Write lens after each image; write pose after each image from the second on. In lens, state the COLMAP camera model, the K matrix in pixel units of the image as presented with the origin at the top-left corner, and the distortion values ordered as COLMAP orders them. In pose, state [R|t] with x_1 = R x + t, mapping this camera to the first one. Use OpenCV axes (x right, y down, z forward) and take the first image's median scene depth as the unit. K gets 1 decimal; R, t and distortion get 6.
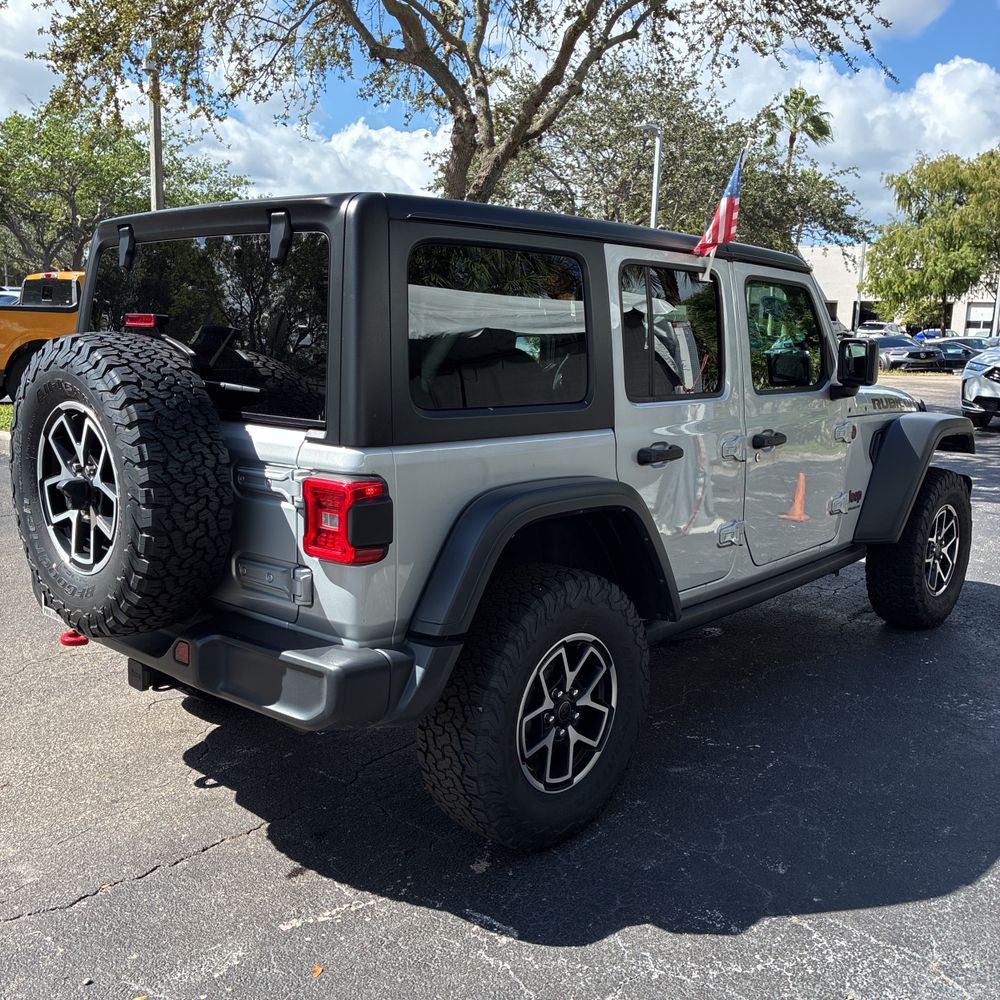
lens RADIAL K [[1019.6, 0, 505.8], [0, 1019.6, 495.5], [0, 0, 1]] dist [0.020561, 0.000000]
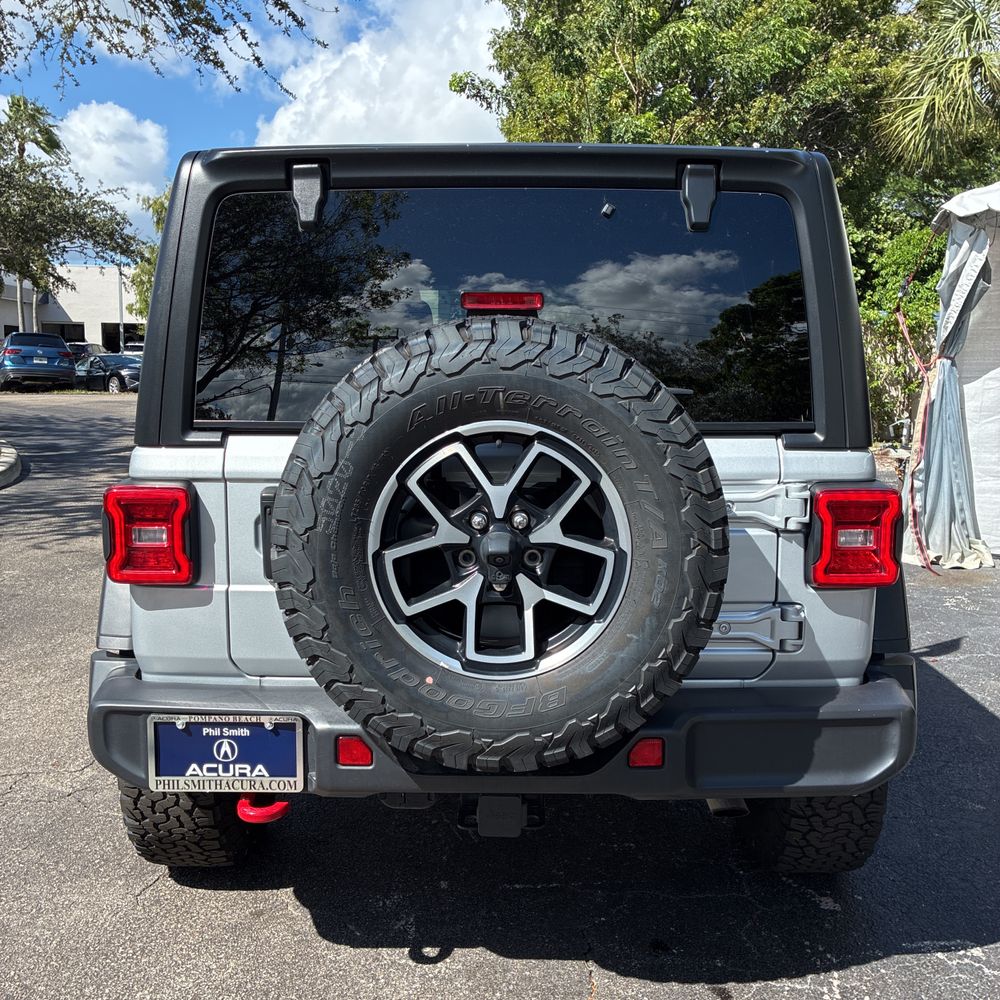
lens RADIAL K [[1019.6, 0, 495.2], [0, 1019.6, 495.4], [0, 0, 1]] dist [0.020561, 0.000000]
pose [[0.747848, -0.105860, 0.655376, -0.744648], [0.120554, 0.992446, 0.022742, -0.051272], [-0.652833, 0.062000, 0.754961, 0.442362]]
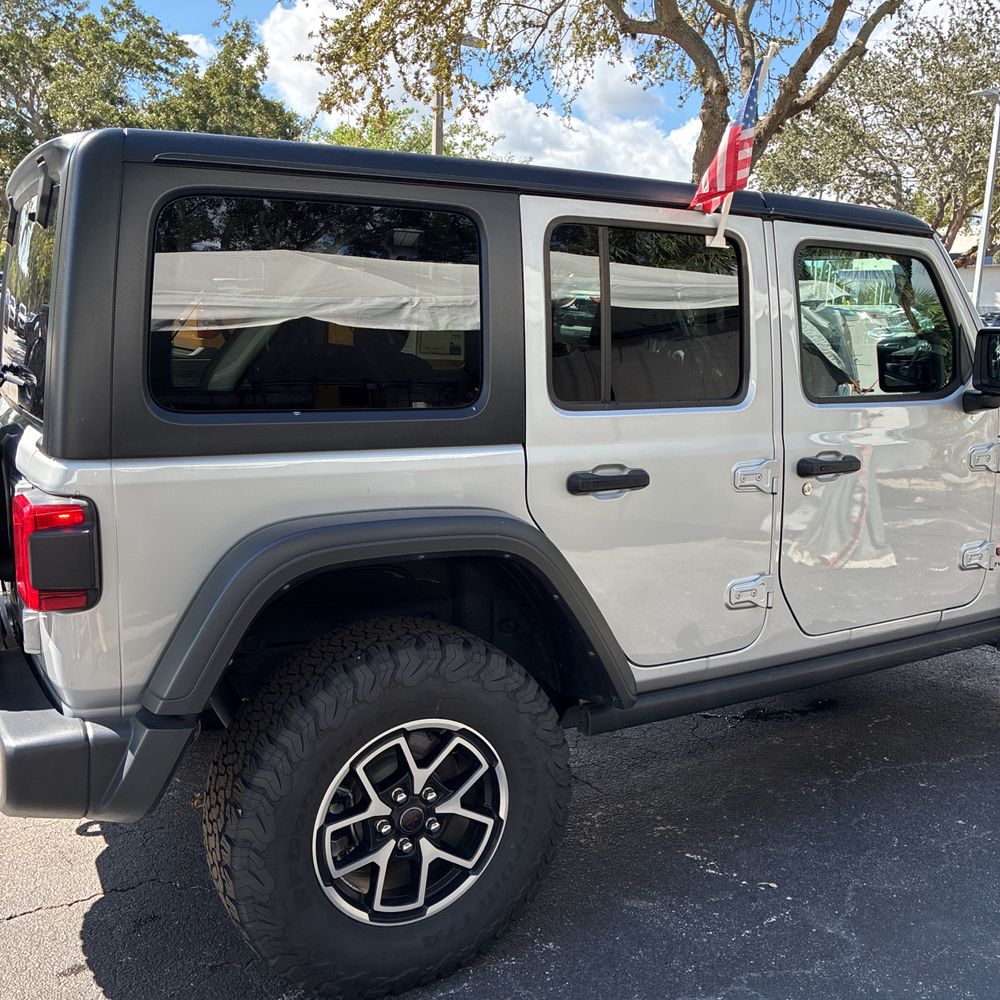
lens RADIAL K [[1019.6, 0, 496.4], [0, 1019.6, 500.7], [0, 0, 1]] dist [0.020561, 0.000000]
pose [[0.949825, 0.053714, -0.308135, 0.319759], [-0.050927, 0.998556, 0.017086, -0.037020], [0.308607, -0.000536, 0.951189, 0.289229]]
